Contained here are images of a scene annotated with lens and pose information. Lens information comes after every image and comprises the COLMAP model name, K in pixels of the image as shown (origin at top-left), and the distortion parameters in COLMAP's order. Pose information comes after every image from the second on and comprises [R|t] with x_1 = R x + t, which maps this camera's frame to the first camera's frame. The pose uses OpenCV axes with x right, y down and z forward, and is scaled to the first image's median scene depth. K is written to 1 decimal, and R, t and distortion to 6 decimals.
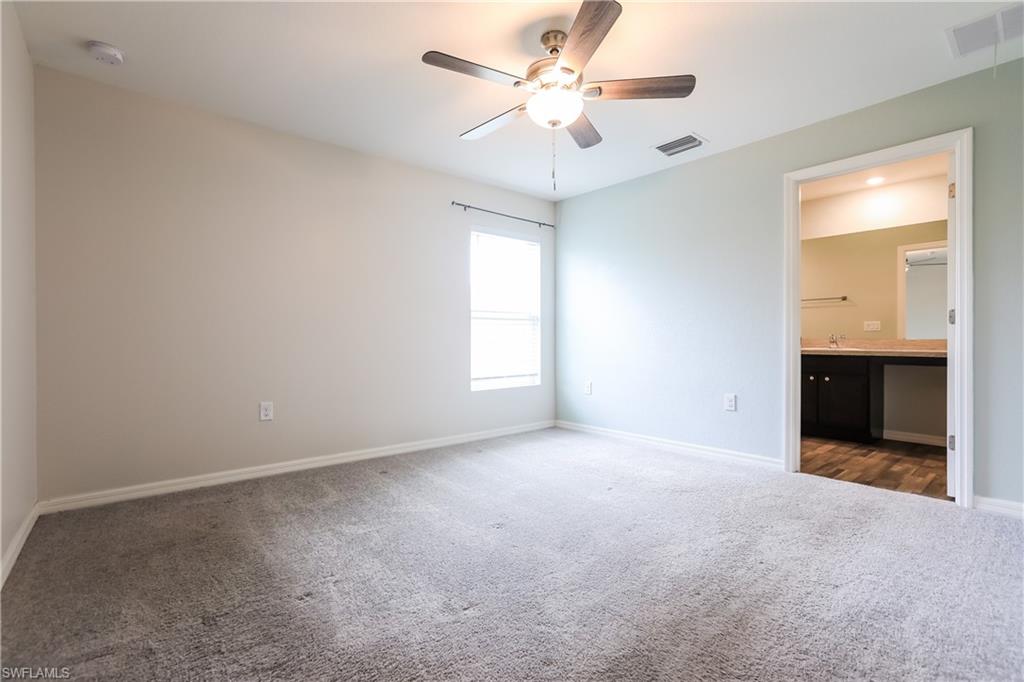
lens RADIAL K [[467.4, 0, 508.6], [0, 467.4, 343.2], [0, 0, 1]] dist [-0.006122, 0.000386]
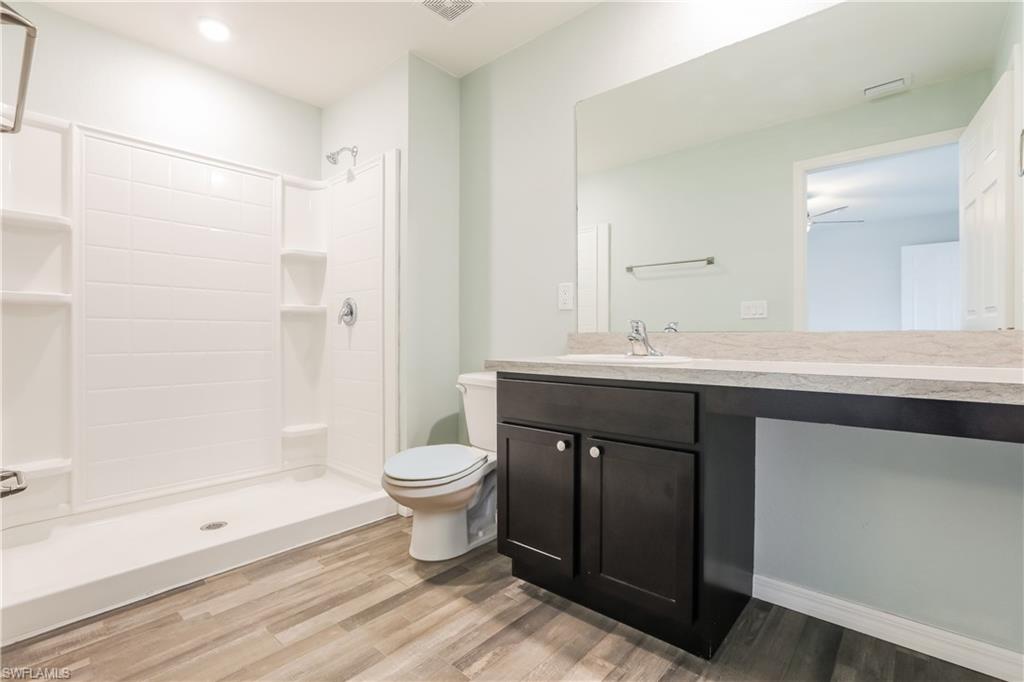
lens RADIAL K [[467.4, 0, 515.9], [0, 467.4, 337.3], [0, 0, 1]] dist [-0.006122, 0.000386]
pose [[0.988695, 0.001131, 0.149933, 0.677743], [-0.001796, 0.999989, 0.004298, -0.007277], [-0.149927, -0.004519, 0.988687, 0.796526]]
